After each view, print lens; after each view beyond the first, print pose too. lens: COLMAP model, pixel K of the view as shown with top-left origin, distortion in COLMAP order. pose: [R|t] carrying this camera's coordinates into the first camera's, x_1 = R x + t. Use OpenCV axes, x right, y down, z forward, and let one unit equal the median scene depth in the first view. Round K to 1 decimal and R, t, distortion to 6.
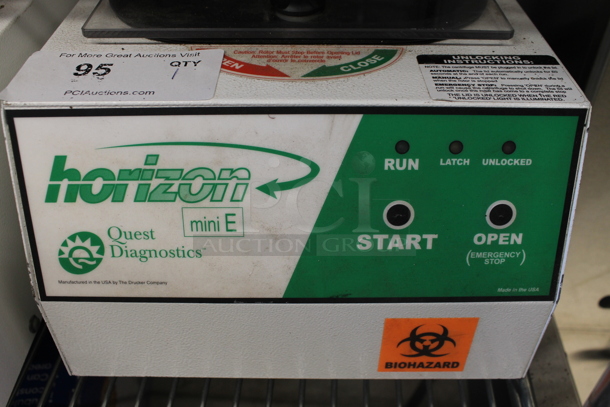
lens RADIAL K [[576.6, 0, 305.0], [0, 576.6, 203.5], [0, 0, 1]] dist [-0.049110, 0.006798]
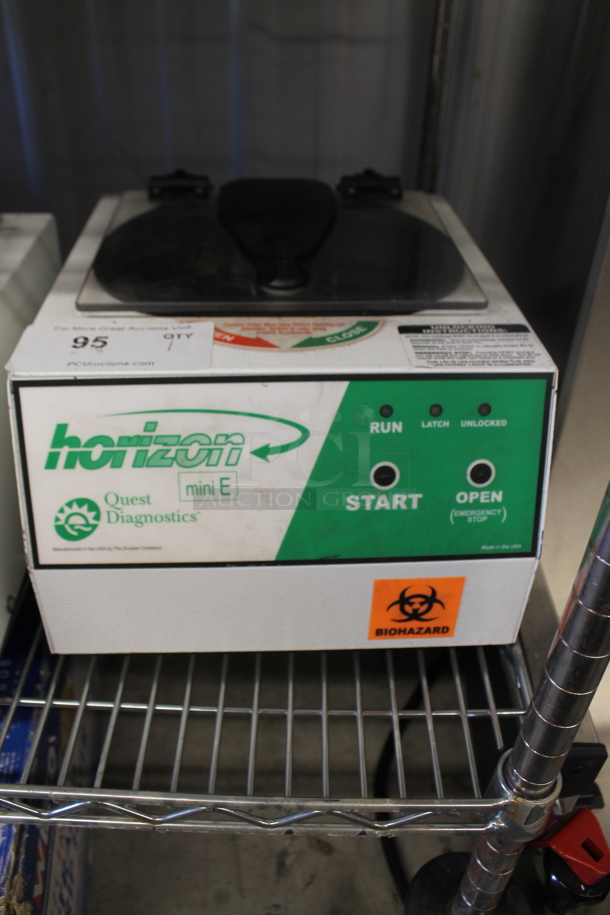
lens RADIAL K [[750.5, 0, 289.1], [0, 750.5, 457.1], [0, 0, 1]] dist [-0.007052, -0.002082]
pose [[0.998910, -0.017082, 0.043431, -0.070662], [0.020207, 0.997158, -0.072583, 0.081068], [-0.042067, 0.073382, 0.996416, -0.361442]]
